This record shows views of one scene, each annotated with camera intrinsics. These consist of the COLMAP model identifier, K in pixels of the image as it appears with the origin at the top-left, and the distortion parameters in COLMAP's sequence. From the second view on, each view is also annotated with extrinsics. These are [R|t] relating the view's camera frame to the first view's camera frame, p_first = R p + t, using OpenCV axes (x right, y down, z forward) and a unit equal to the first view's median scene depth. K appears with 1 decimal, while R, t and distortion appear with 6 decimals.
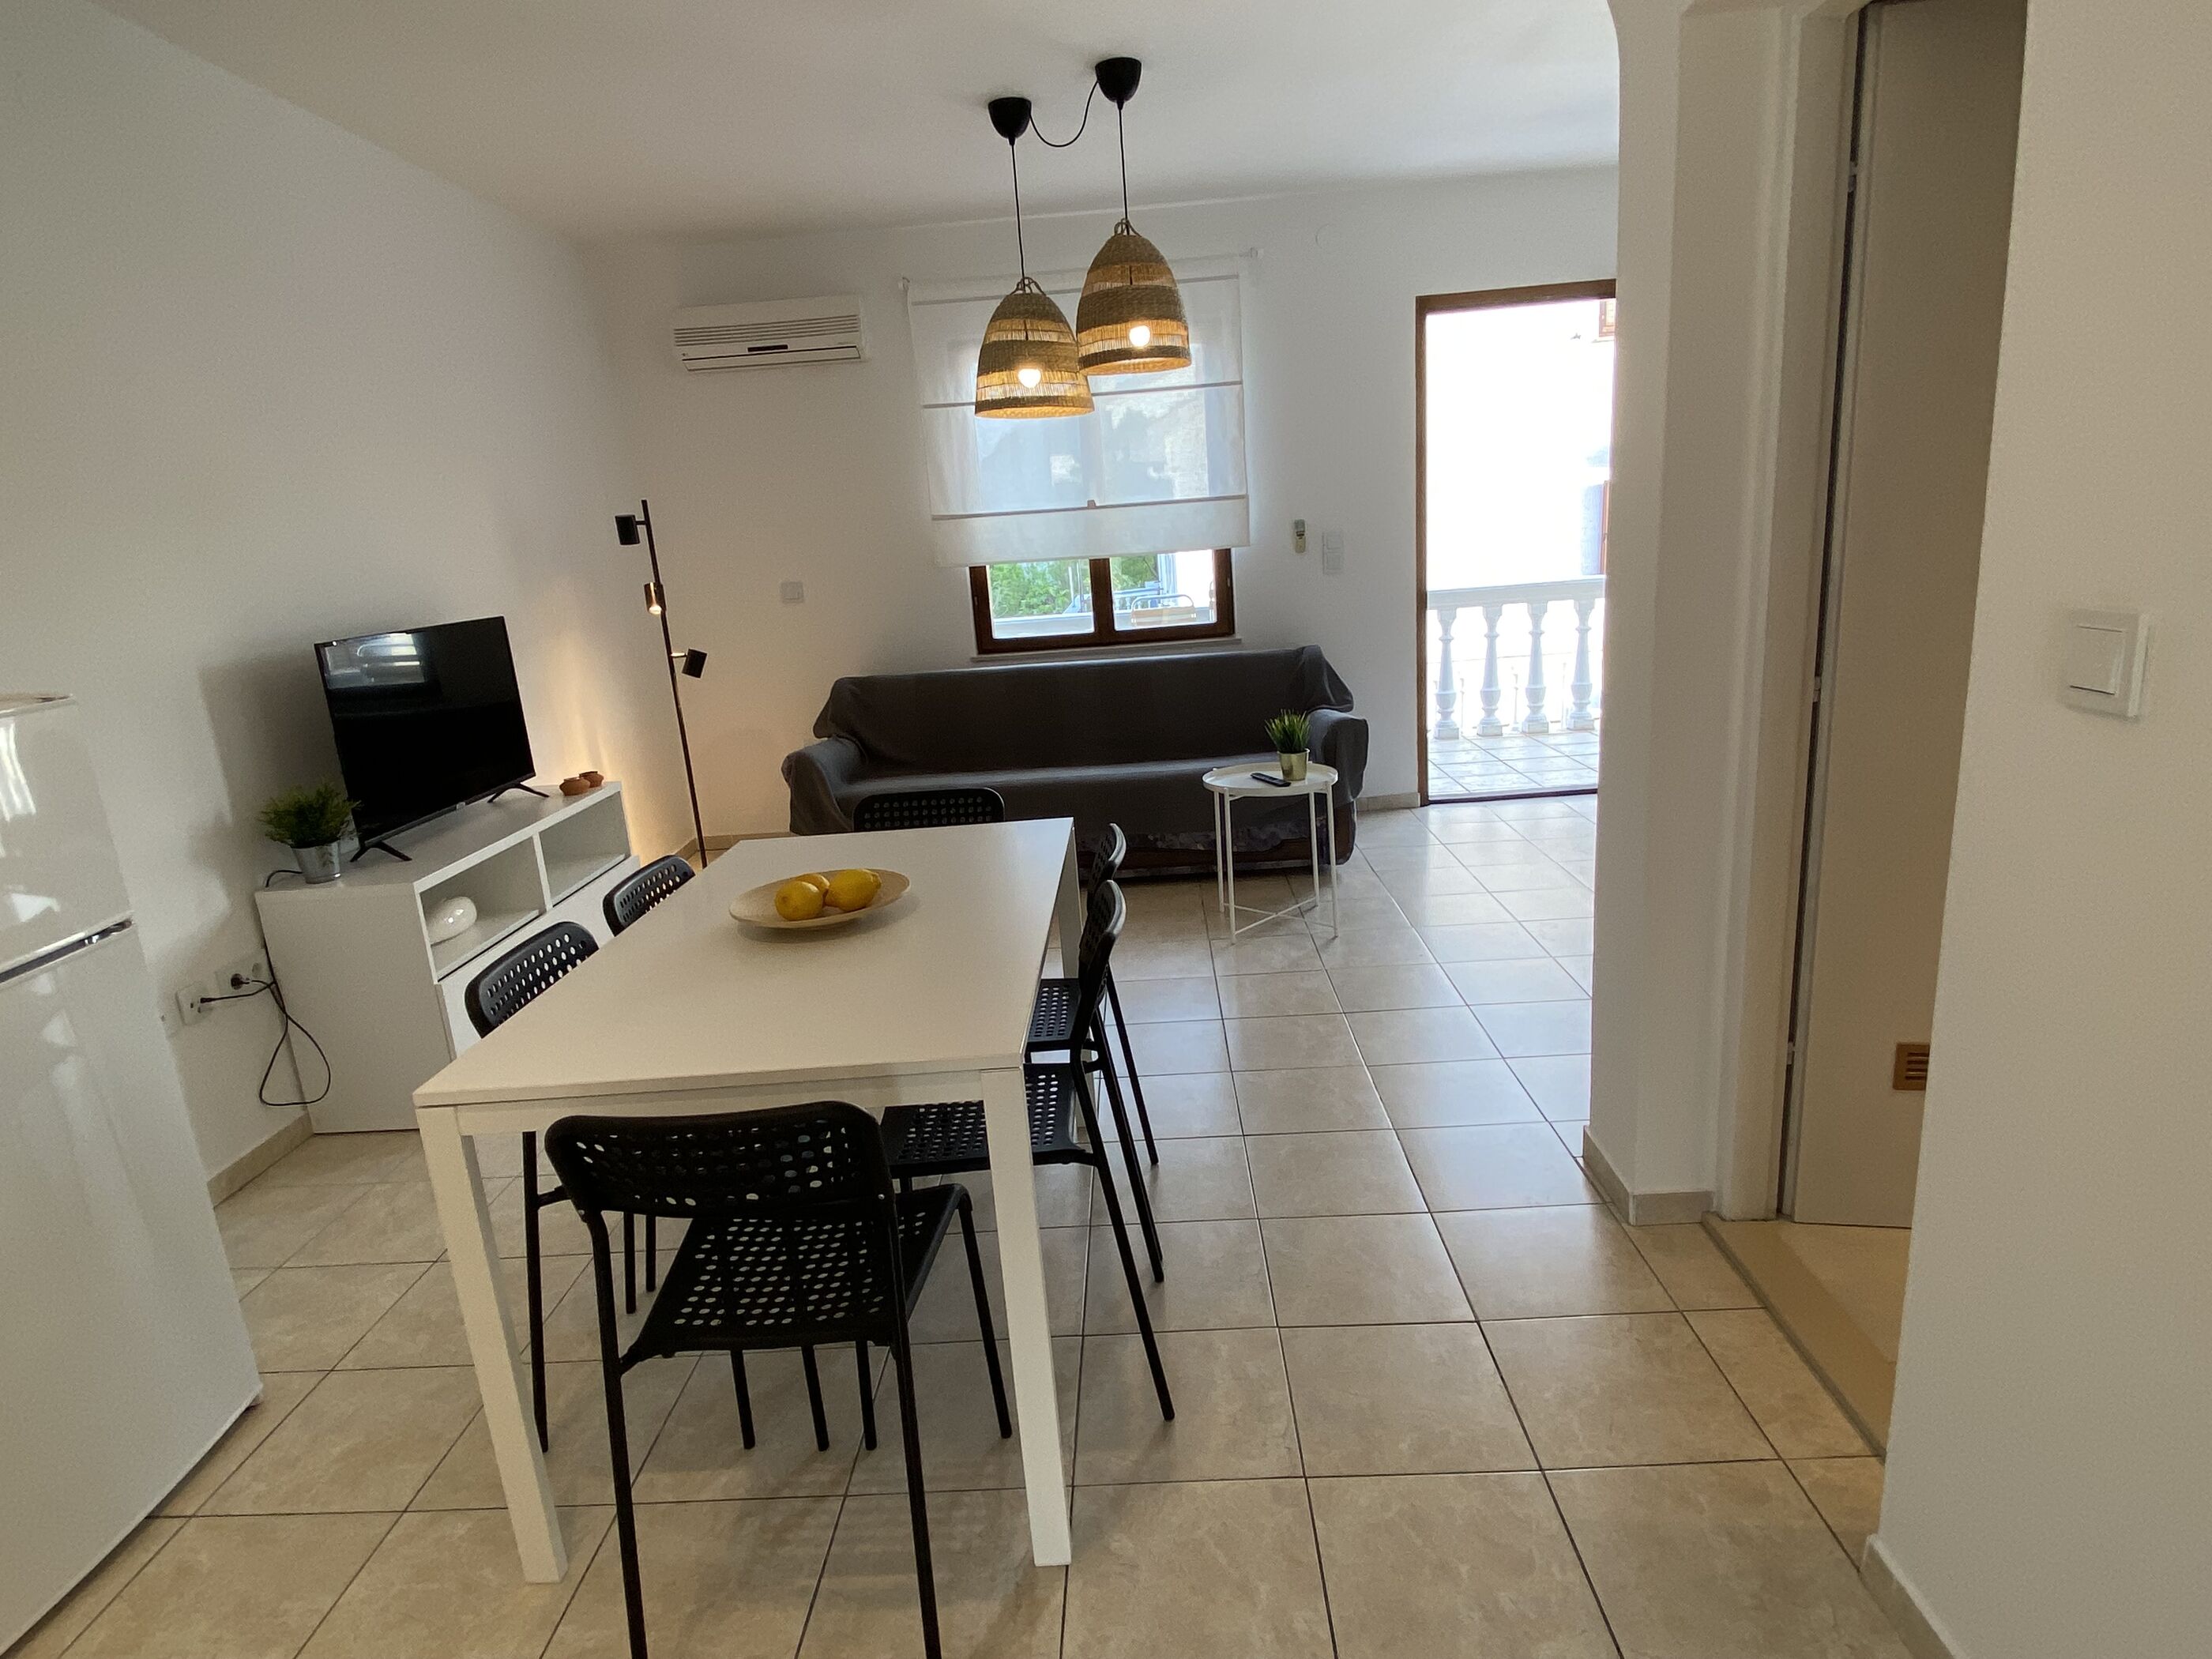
lens RADIAL K [[1202.4, 0, 1106.0], [0, 1202.4, 829.5], [0, 0, 1]] dist [0.083742, -0.104075]
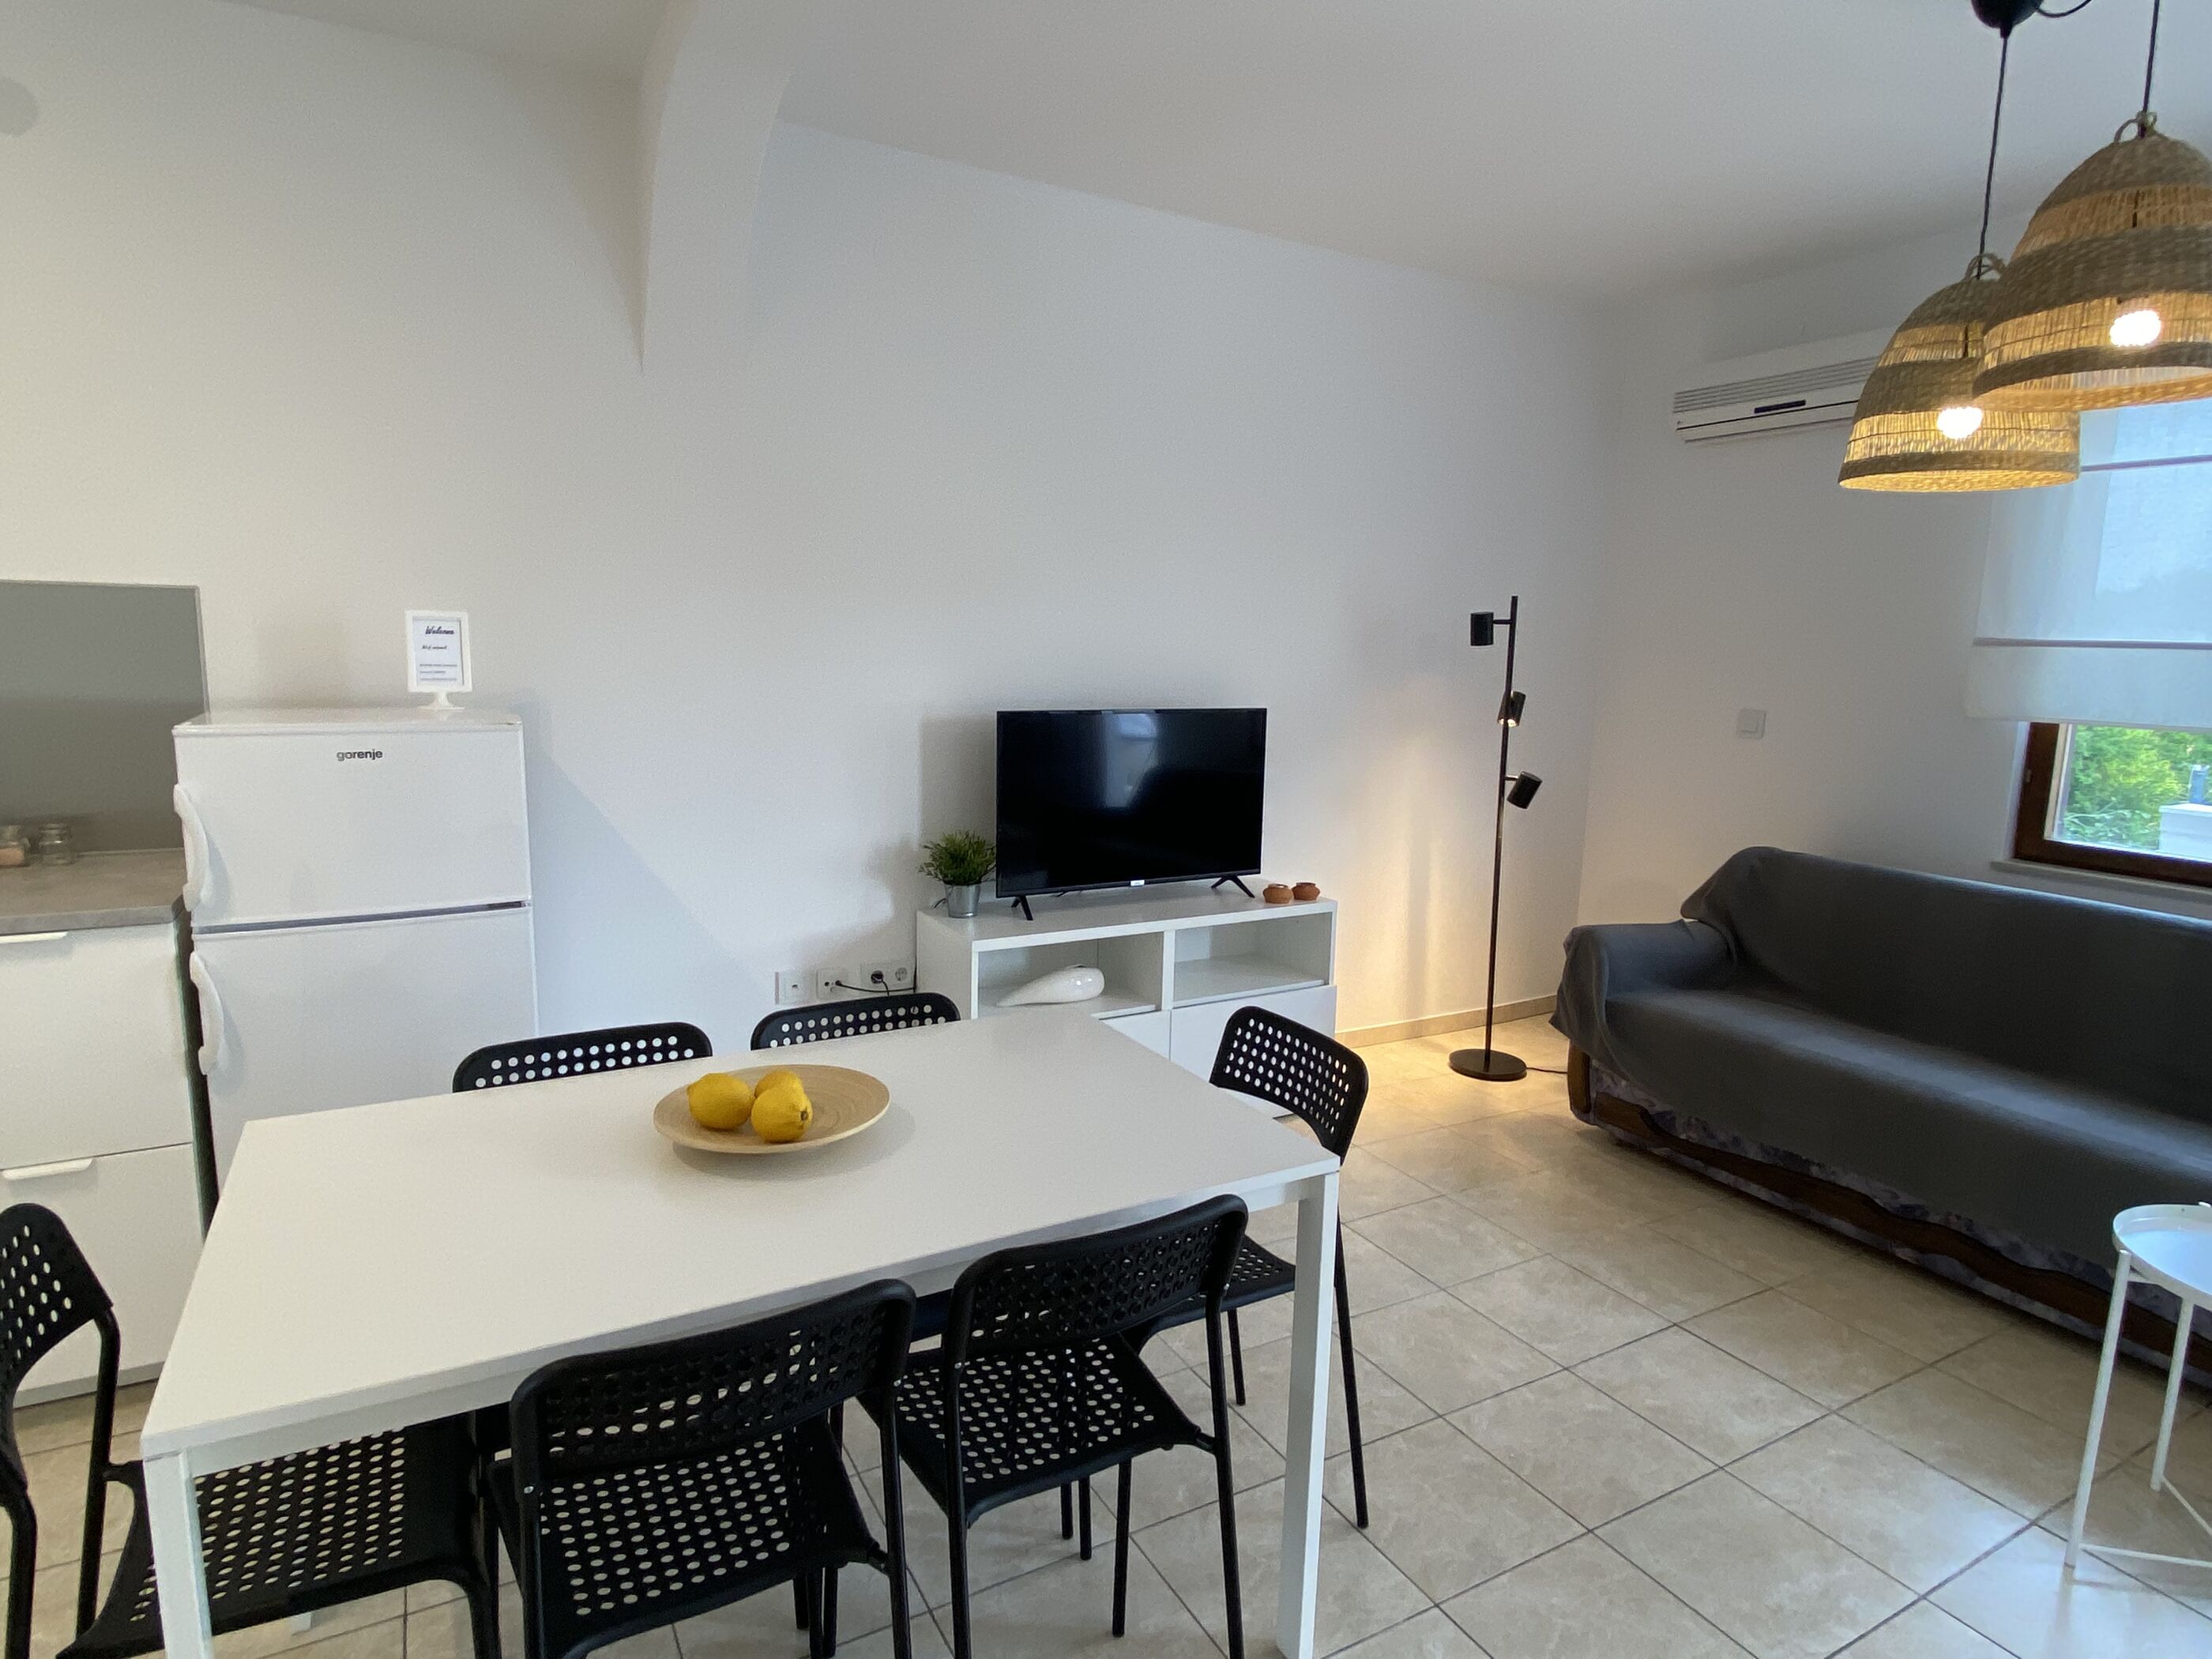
lens RADIAL K [[1194.8, 0, 1106.0], [0, 1194.8, 829.5], [0, 0, 1]] dist [0.059449, -0.061839]
pose [[0.505836, 0.211921, -0.836193, 0.266773], [-0.264413, 0.960784, 0.083547, -0.132313], [0.821106, 0.178839, 0.542034, 0.412369]]
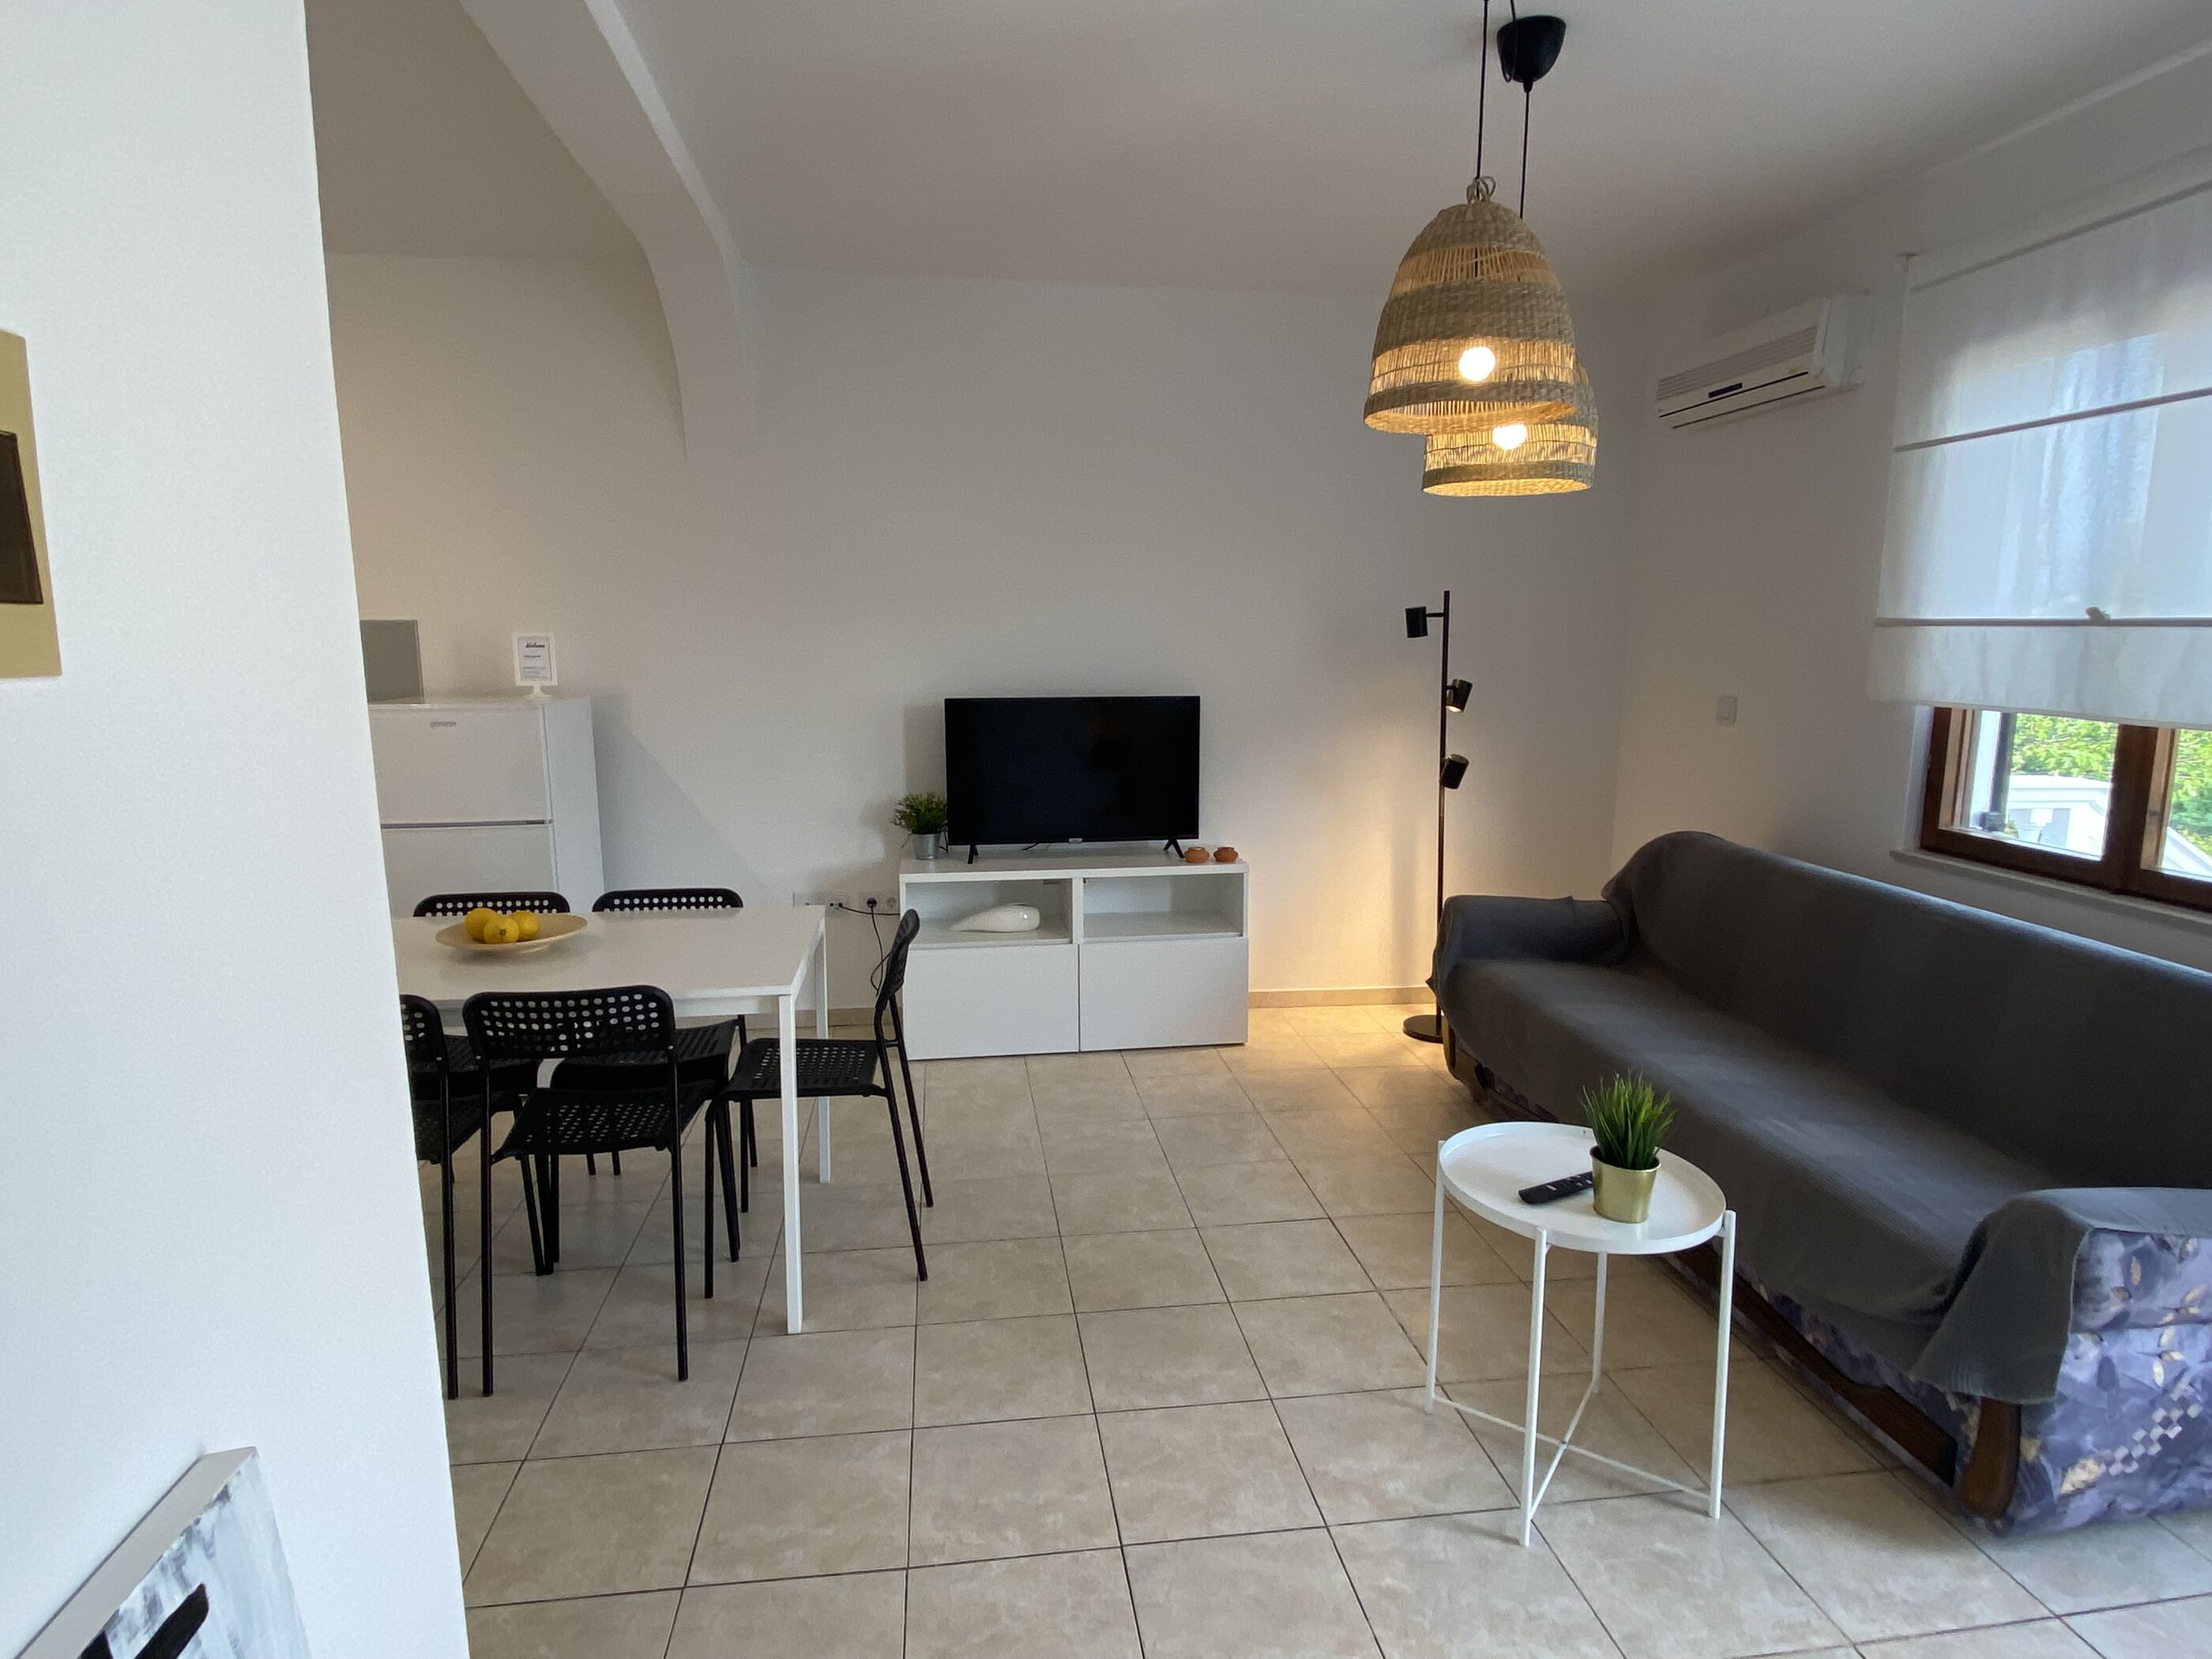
lens RADIAL K [[1202.4, 0, 1106.0], [0, 1202.4, 829.5], [0, 0, 1]] dist [0.083742, -0.104075]
pose [[0.165000, 0.226680, -0.959891, 0.610361], [-0.248992, 0.951281, 0.181846, -0.247162], [0.954347, 0.209001, 0.213403, 0.733817]]
